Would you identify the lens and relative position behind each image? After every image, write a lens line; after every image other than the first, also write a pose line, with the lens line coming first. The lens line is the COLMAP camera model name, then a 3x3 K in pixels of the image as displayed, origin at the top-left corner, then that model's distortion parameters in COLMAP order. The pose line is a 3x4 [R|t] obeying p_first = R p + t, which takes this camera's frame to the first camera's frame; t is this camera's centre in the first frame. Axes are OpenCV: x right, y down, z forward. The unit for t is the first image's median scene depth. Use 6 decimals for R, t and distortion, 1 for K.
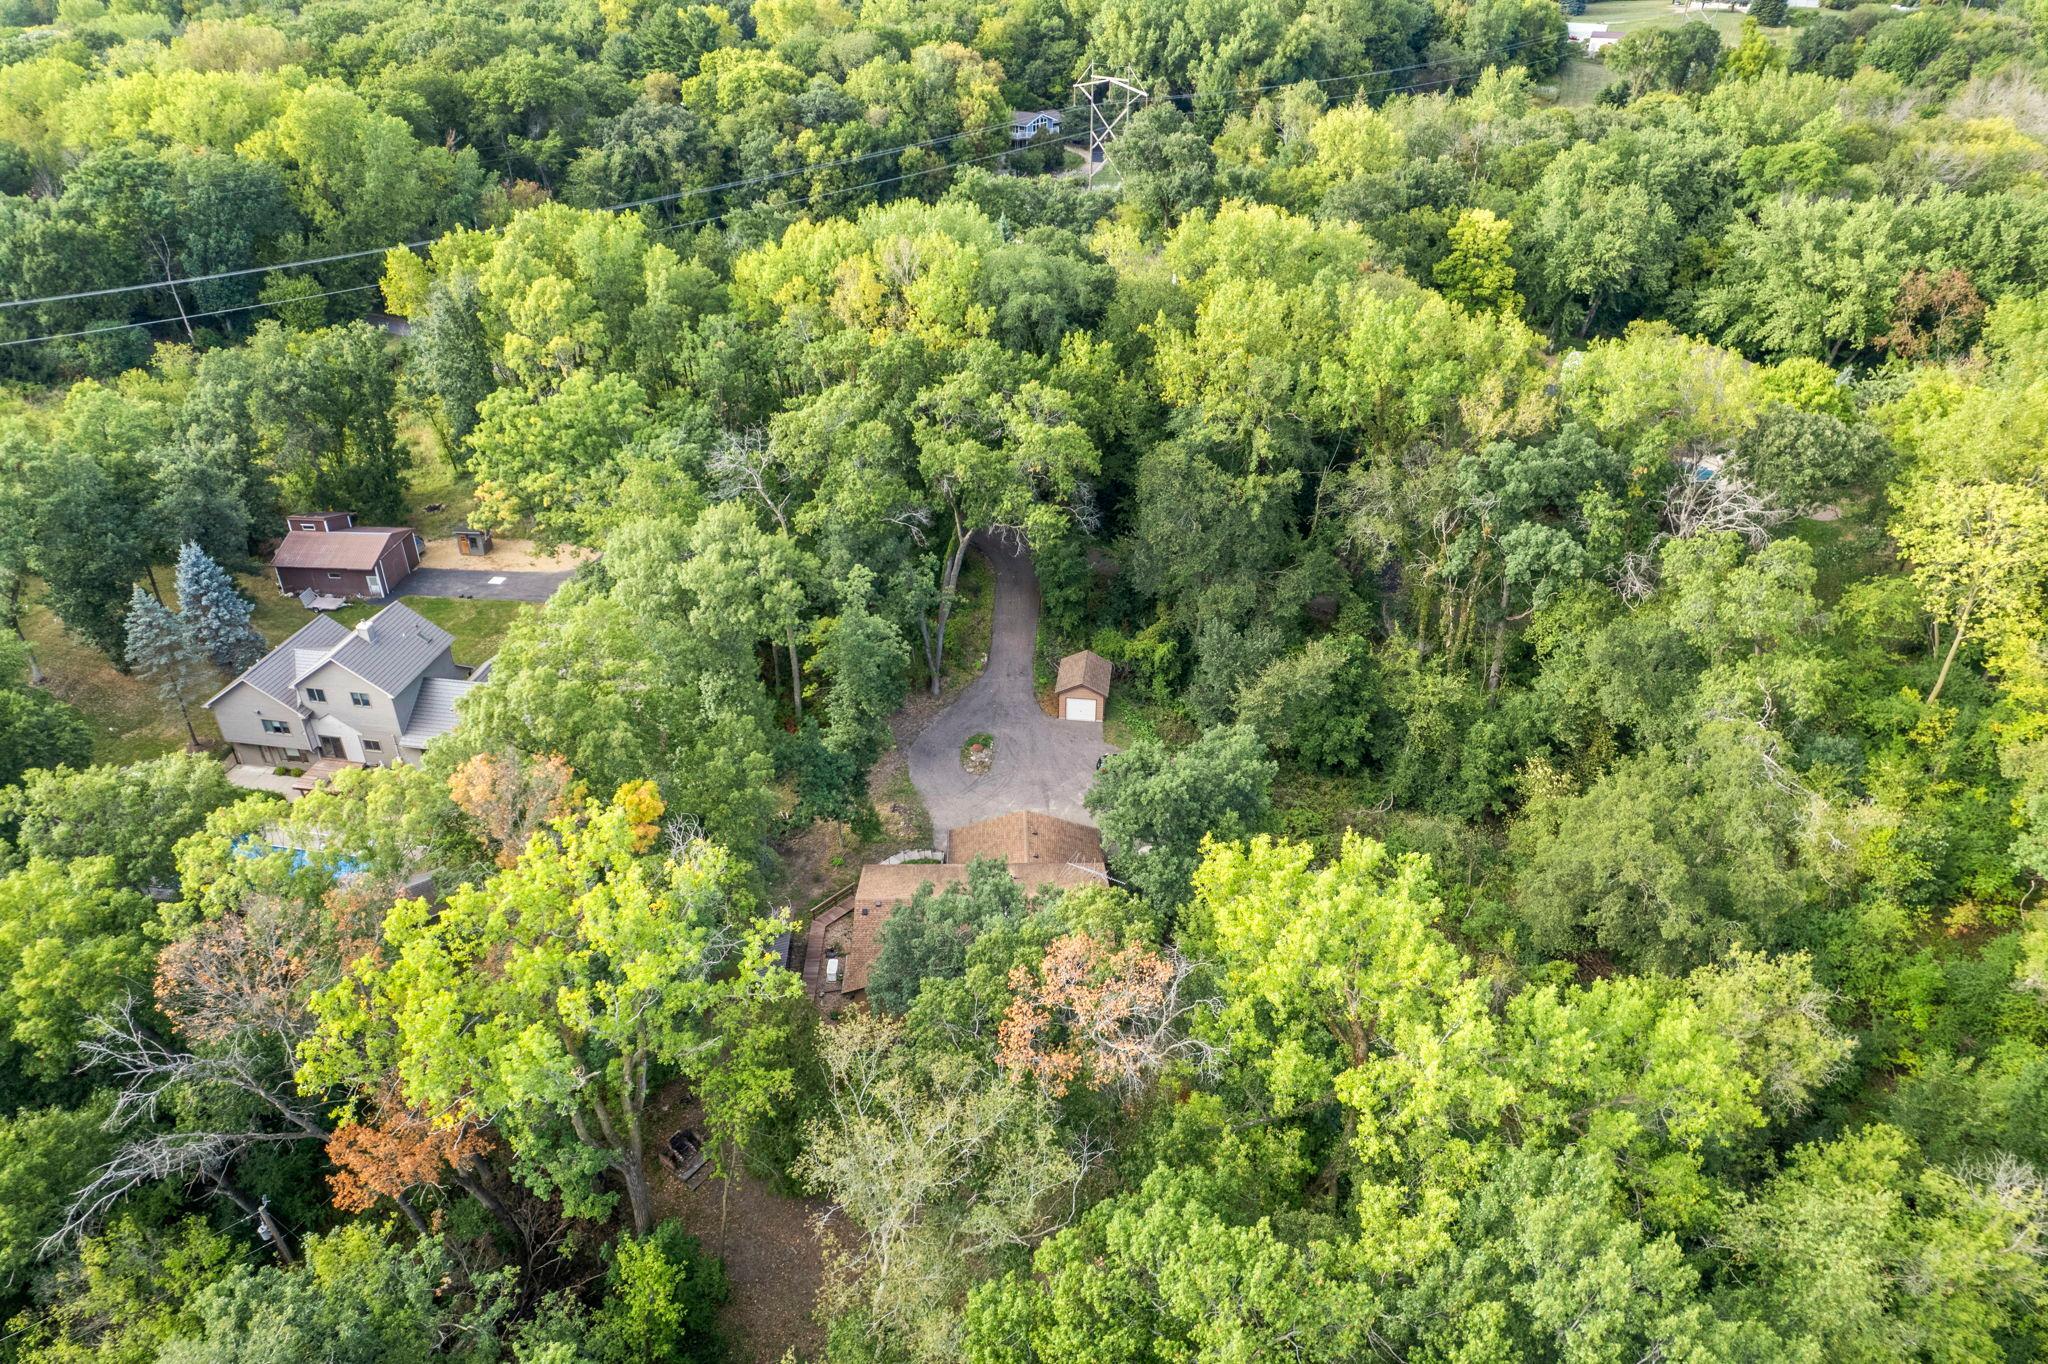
lens RADIAL K [[1308.5, 0, 1014.6], [0, 1308.5, 679.1], [0, 0, 1]] dist [-0.087650, 0.082691]
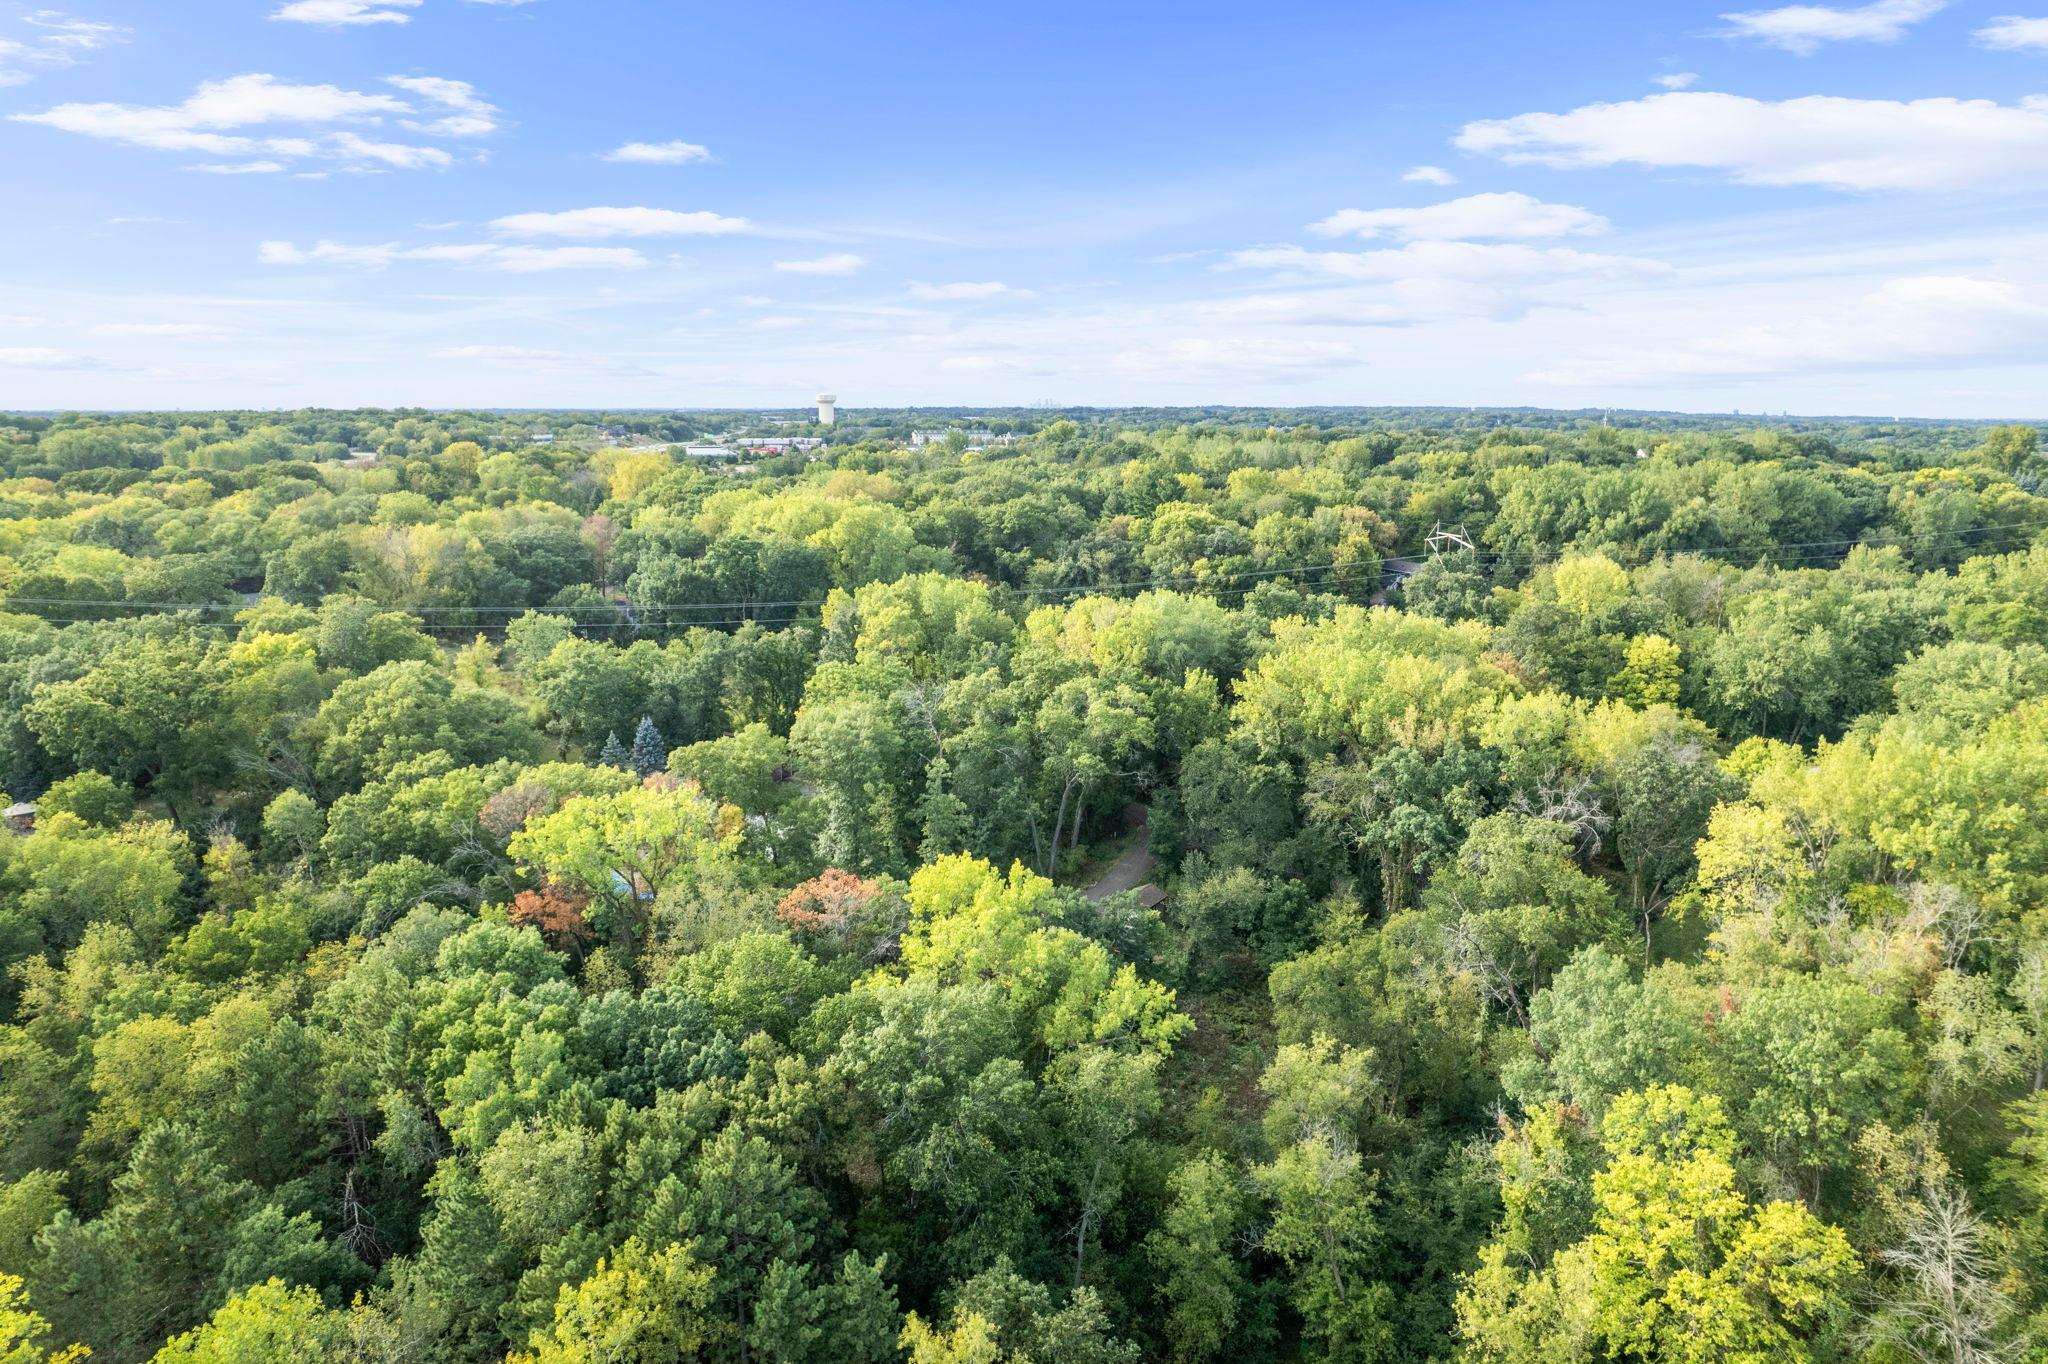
lens RADIAL K [[1302.1, 0, 1024.0], [0, 1302.1, 682.0], [0, 0, 1]] dist [-0.088506, 0.076304]
pose [[0.893610, 0.093988, -0.438893, 0.350000], [-0.233493, 0.932447, -0.275722, 0.127893], [0.383330, 0.348867, 0.855190, -0.203358]]
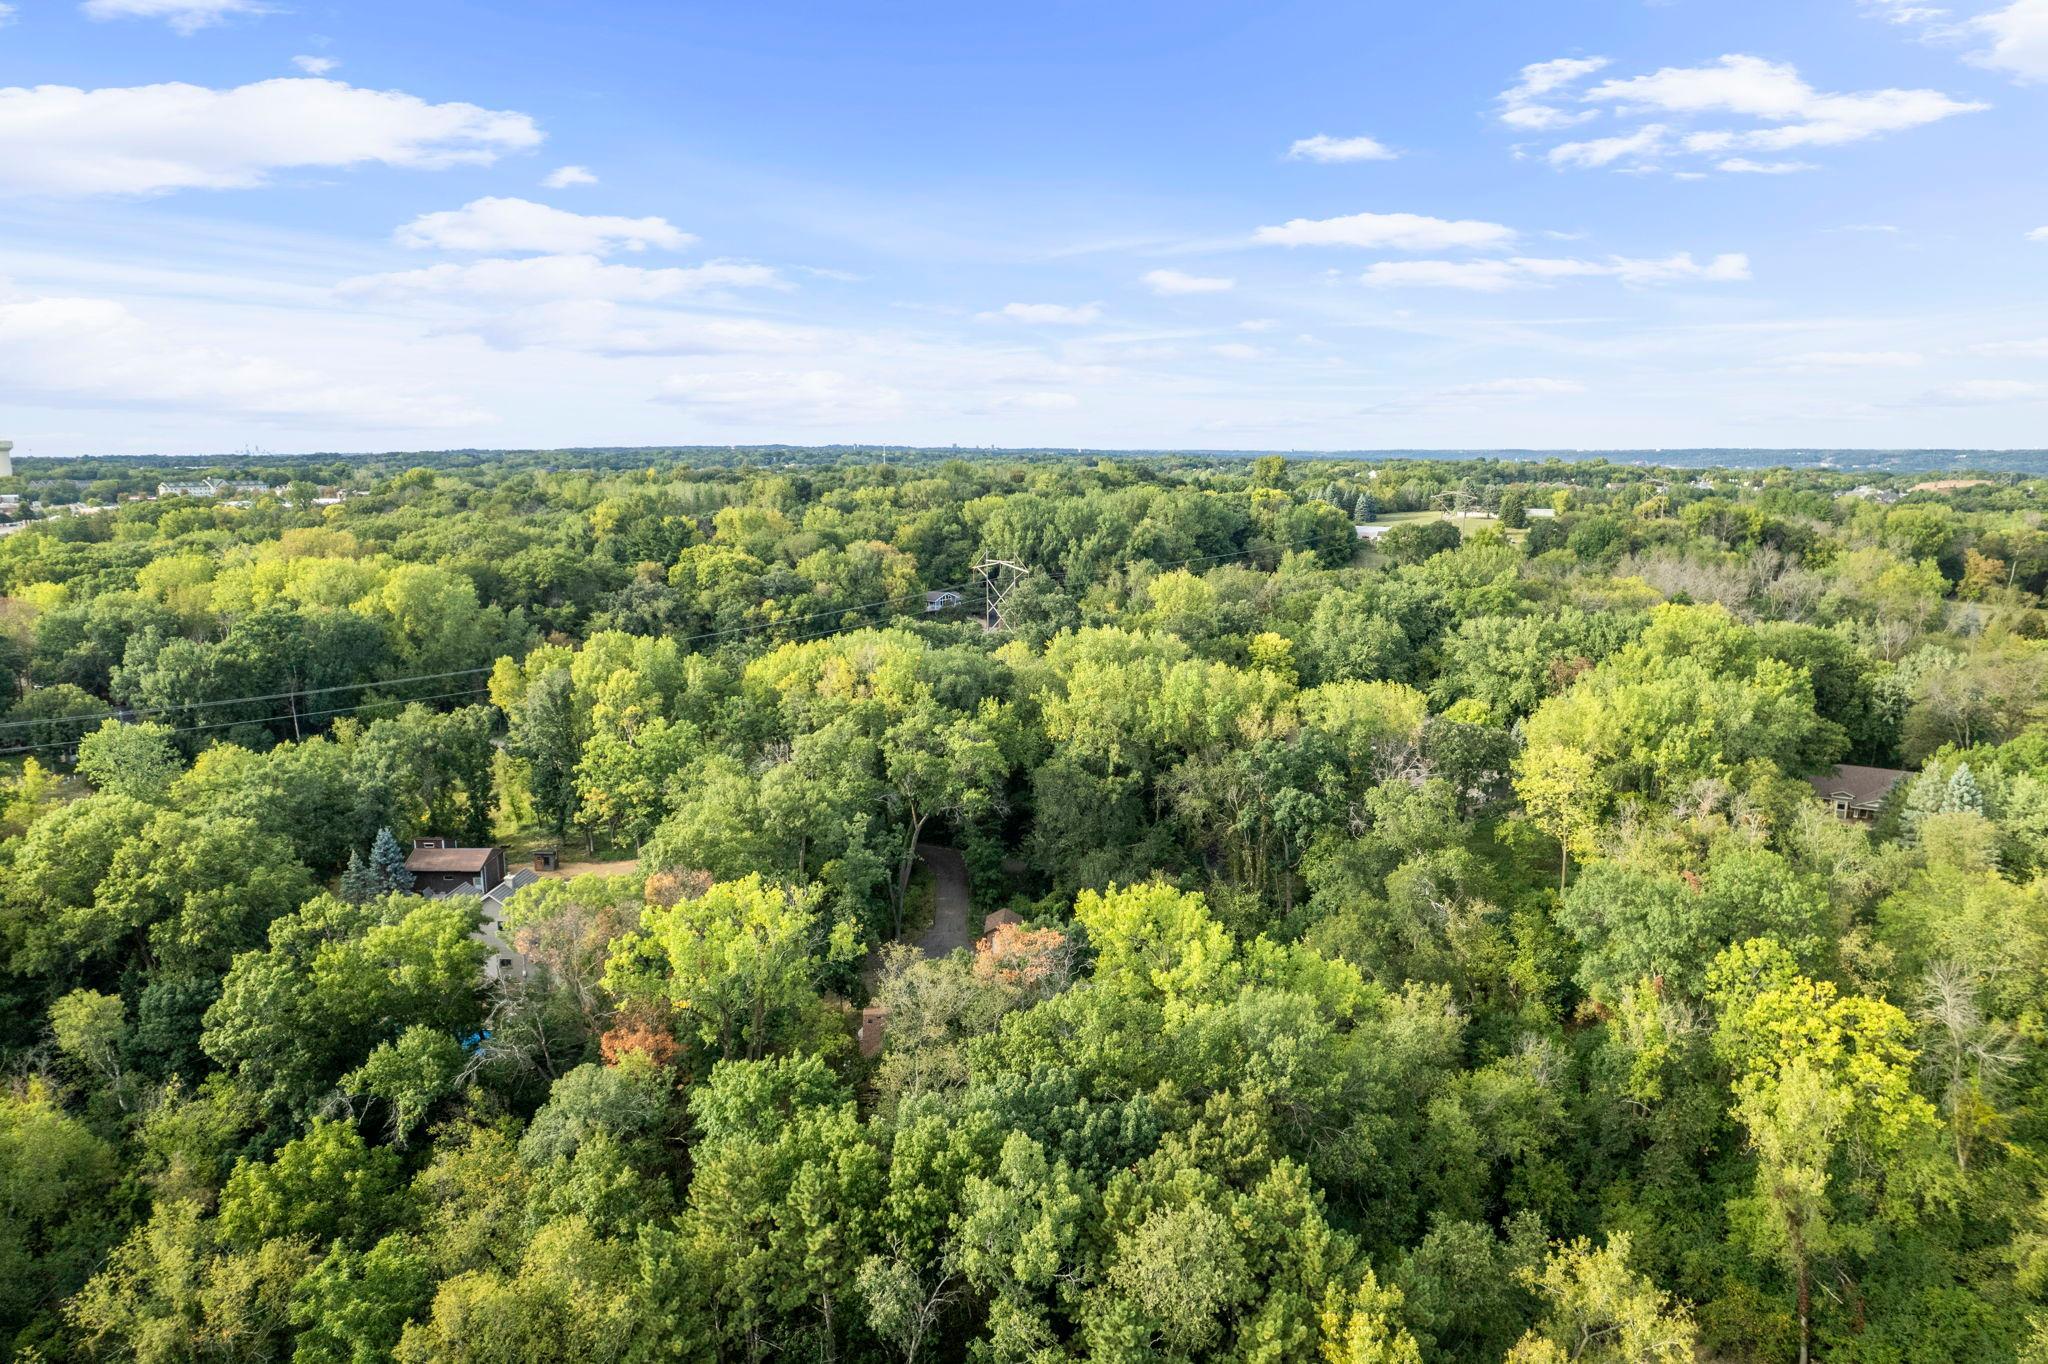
lens RADIAL K [[1303.6, 0, 1024.0], [0, 1303.6, 682.0], [0, 0, 1]] dist [-0.045875, -0.000168]
pose [[0.995924, -0.020356, 0.087869, -0.028972], [0.050488, 0.933093, -0.356074, 0.170208], [-0.074741, 0.359059, 0.930317, -0.270902]]
